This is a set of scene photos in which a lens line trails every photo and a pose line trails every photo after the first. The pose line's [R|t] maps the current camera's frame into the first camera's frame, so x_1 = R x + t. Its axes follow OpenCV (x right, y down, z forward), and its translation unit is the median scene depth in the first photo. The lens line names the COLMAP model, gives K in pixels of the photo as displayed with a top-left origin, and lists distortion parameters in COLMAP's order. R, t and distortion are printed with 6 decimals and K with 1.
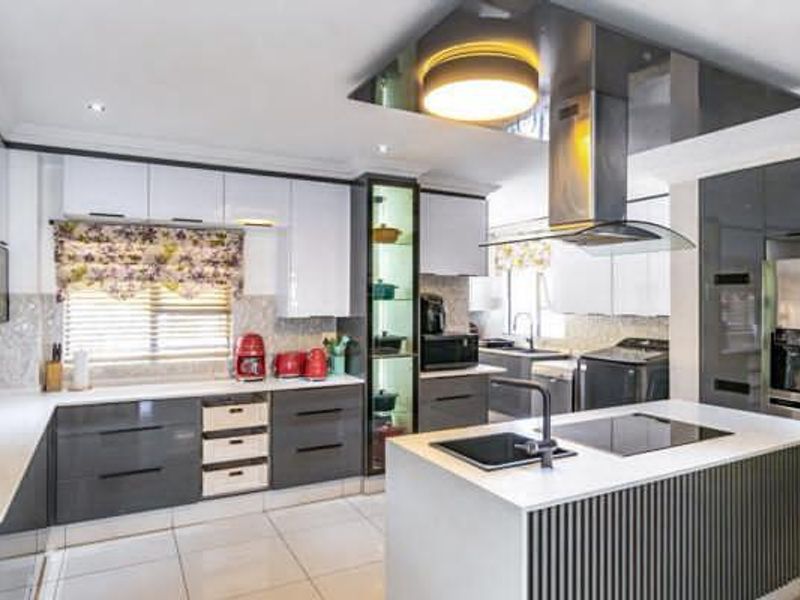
lens RADIAL K [[540.6, 0, 400.0], [0, 540.6, 300.0], [0, 0, 1]] dist [-0.001342, -0.001215]
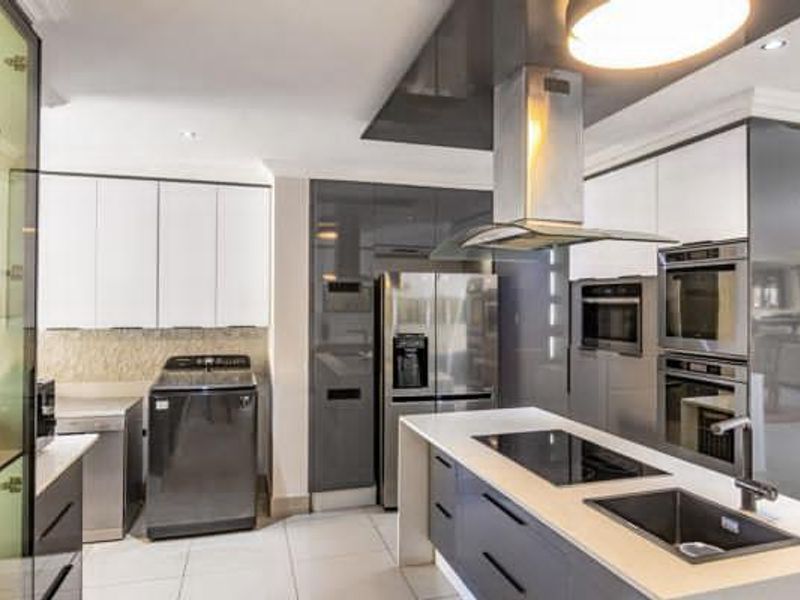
lens RADIAL K [[540.6, 0, 400.0], [0, 540.6, 300.0], [0, 0, 1]] dist [-0.001342, -0.001215]
pose [[0.196006, 0.007705, 0.980572, -0.286260], [-0.002541, 0.999970, -0.007349, -0.005926], [-0.980599, -0.001051, 0.196020, 0.565797]]
